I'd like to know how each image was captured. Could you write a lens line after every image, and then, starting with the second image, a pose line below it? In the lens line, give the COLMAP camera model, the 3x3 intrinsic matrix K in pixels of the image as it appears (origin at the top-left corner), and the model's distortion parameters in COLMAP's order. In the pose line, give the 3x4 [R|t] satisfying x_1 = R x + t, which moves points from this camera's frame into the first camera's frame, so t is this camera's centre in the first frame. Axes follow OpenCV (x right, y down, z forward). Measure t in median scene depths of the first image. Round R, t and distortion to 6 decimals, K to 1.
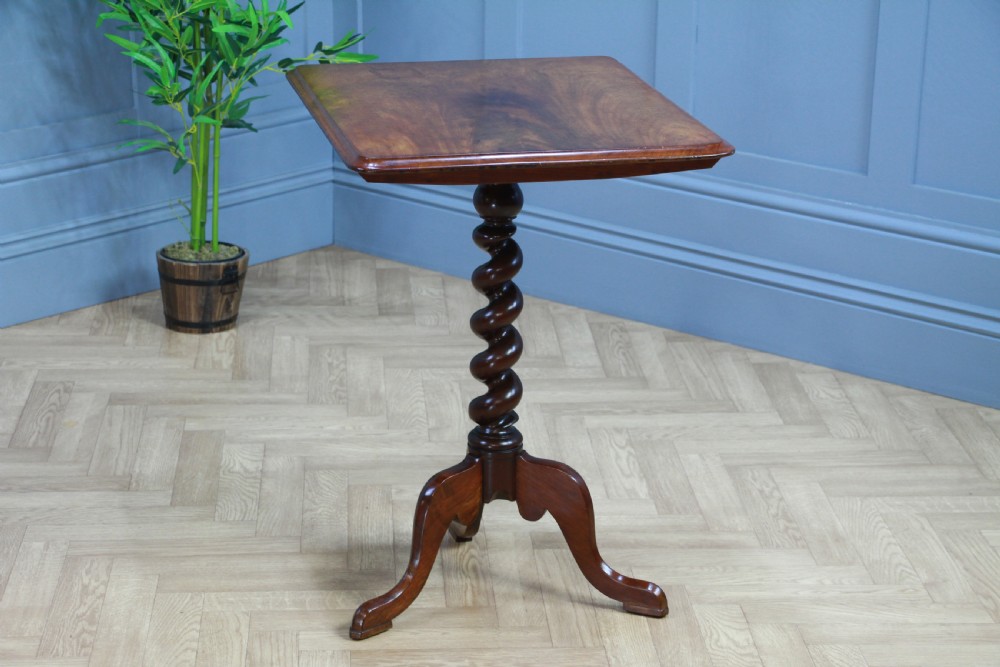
lens RADIAL K [[2488.8, 0, 497.7], [0, 2488.8, 342.2], [0, 0, 1]] dist [0.435014, 0.000000]
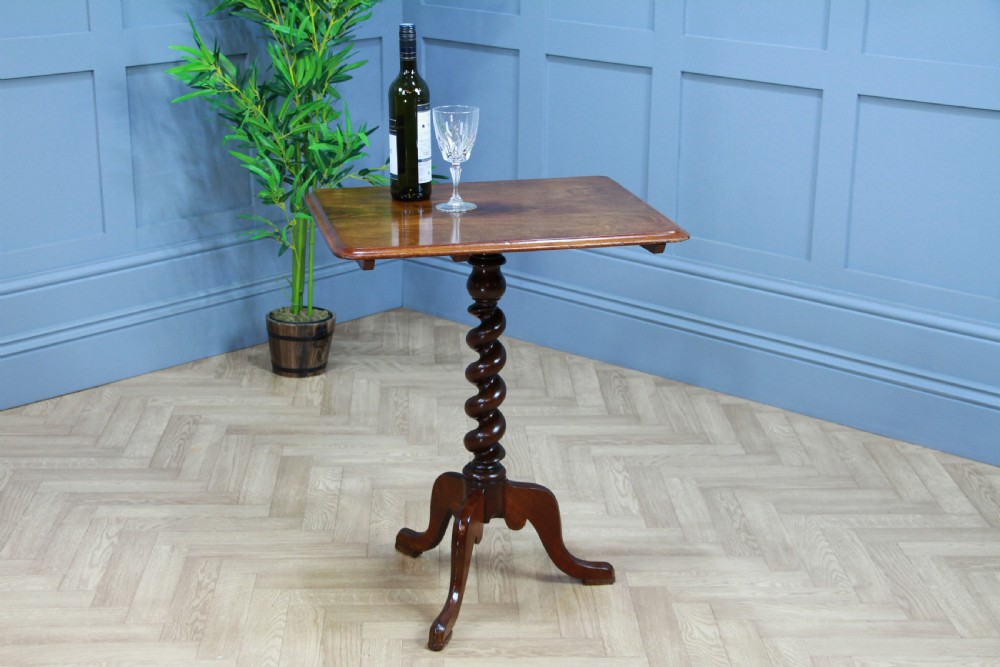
lens RADIAL K [[1816.8, 0, 493.2], [0, 1816.8, 336.0], [0, 0, 1]] dist [0.193197, 0.000000]
pose [[0.999648, 0.006402, -0.025766, 0.007747], [-0.006701, 0.999911, -0.011530, -0.015412], [0.025690, 0.011698, 0.999602, 0.053590]]
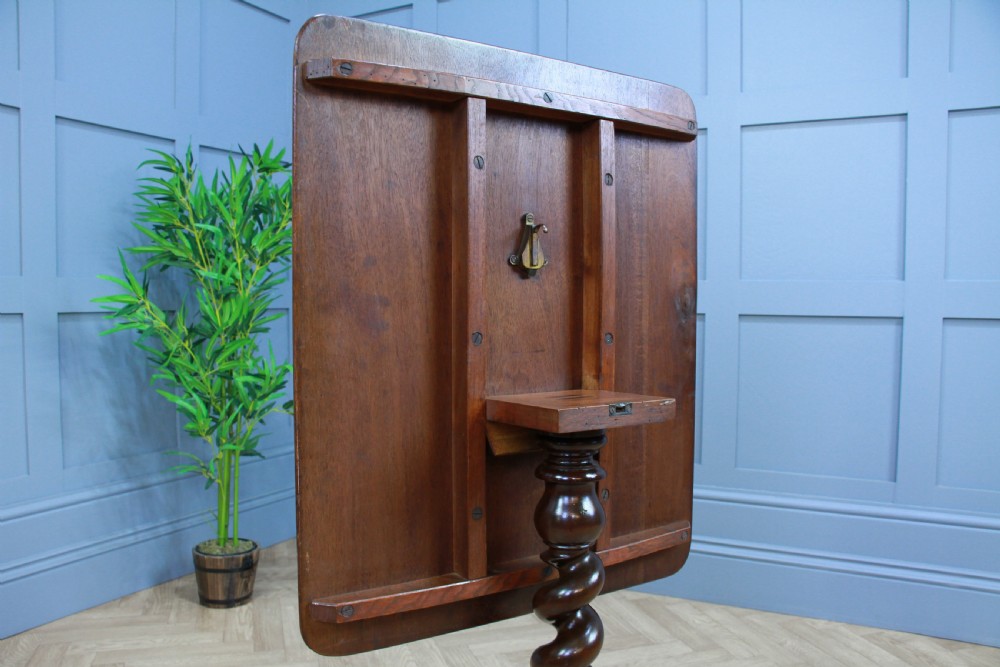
lens RADIAL K [[812.9, 0, 495.5], [0, 812.9, 341.7], [0, 0, 1]] dist [-0.163798, 0.106558]
pose [[0.973673, -0.017832, 0.227251, -0.074419], [0.073367, 0.968402, -0.238357, -0.032138], [-0.215820, 0.248754, 0.944216, 0.558641]]
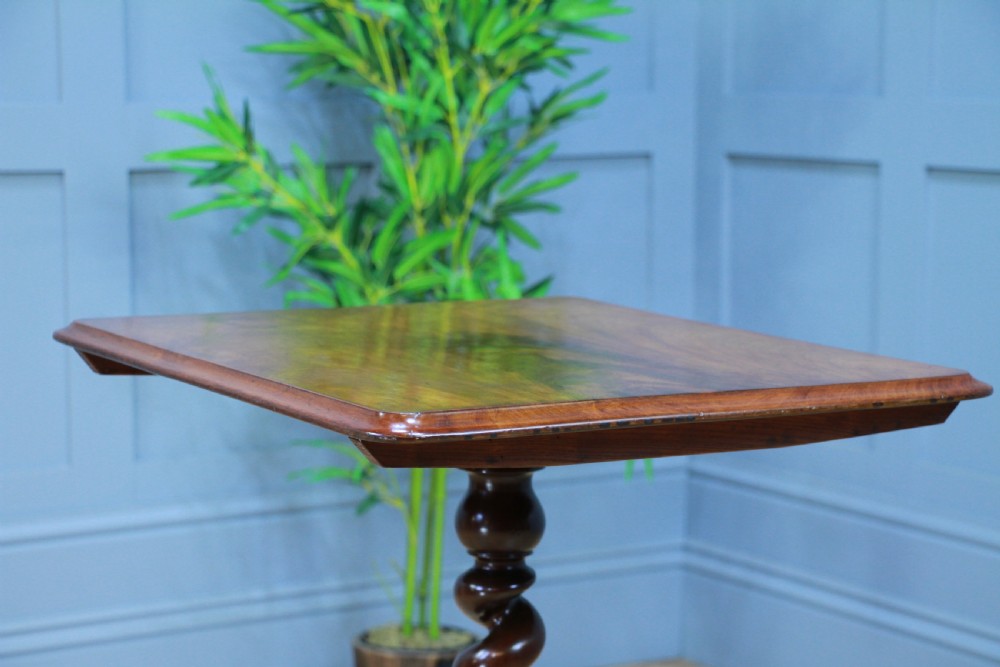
lens RADIAL K [[2504.9, 0, 488.7], [0, 2504.9, 328.1], [0, 0, 1]] dist [0.422377, 0.000000]
pose [[0.948718, 0.024640, -0.315161, 0.122572], [-0.084695, 0.980322, -0.178311, 0.001789], [0.304566, 0.195859, 0.932137, 0.360665]]
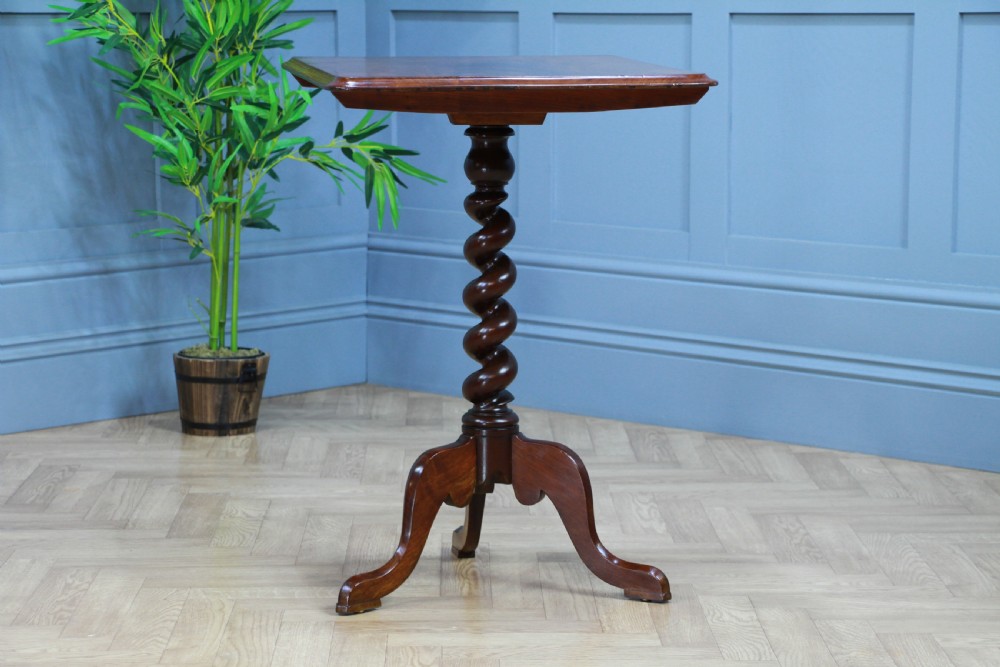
lens RADIAL K [[2790.5, 0, 497.3], [0, 2790.5, 328.6], [0, 0, 1]] dist [0.551164, 0.000000]
pose [[0.998770, -0.008716, -0.048814, 0.042688], [-0.000009, 0.984396, -0.175967, 0.151261], [0.049586, 0.175751, 0.983185, -0.058254]]
